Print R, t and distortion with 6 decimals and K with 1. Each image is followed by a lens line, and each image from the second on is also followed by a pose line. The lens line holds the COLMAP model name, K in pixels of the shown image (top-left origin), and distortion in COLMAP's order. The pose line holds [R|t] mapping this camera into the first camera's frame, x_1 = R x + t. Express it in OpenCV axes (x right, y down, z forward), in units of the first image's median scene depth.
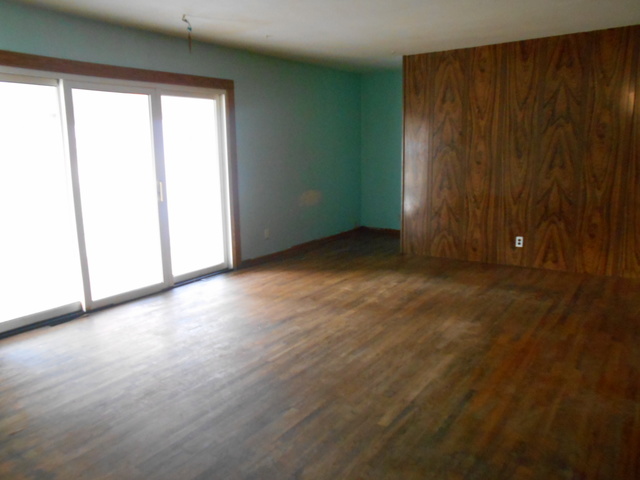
lens RADIAL K [[499.8, 0, 323.8], [0, 499.8, 239.0], [0, 0, 1]] dist [-0.052006, 0.103810]
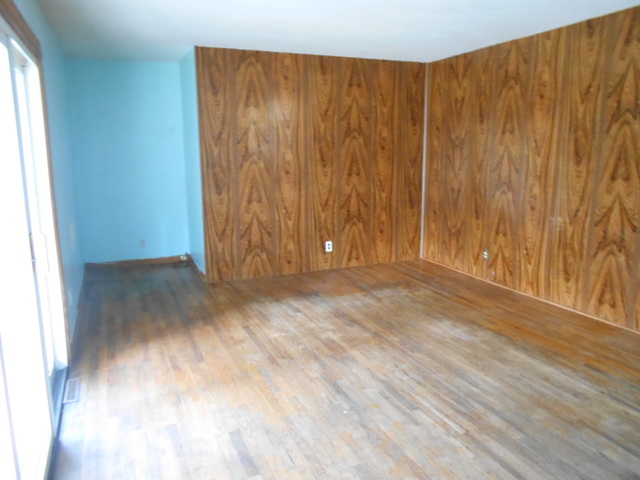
lens RADIAL K [[499.8, 0, 323.8], [0, 499.8, 239.0], [0, 0, 1]] dist [-0.052006, 0.103810]
pose [[0.527682, -0.137543, 0.838232, -0.539000], [0.151399, 0.986232, 0.066519, -0.089056], [-0.835841, 0.091807, 0.541241, 0.476906]]
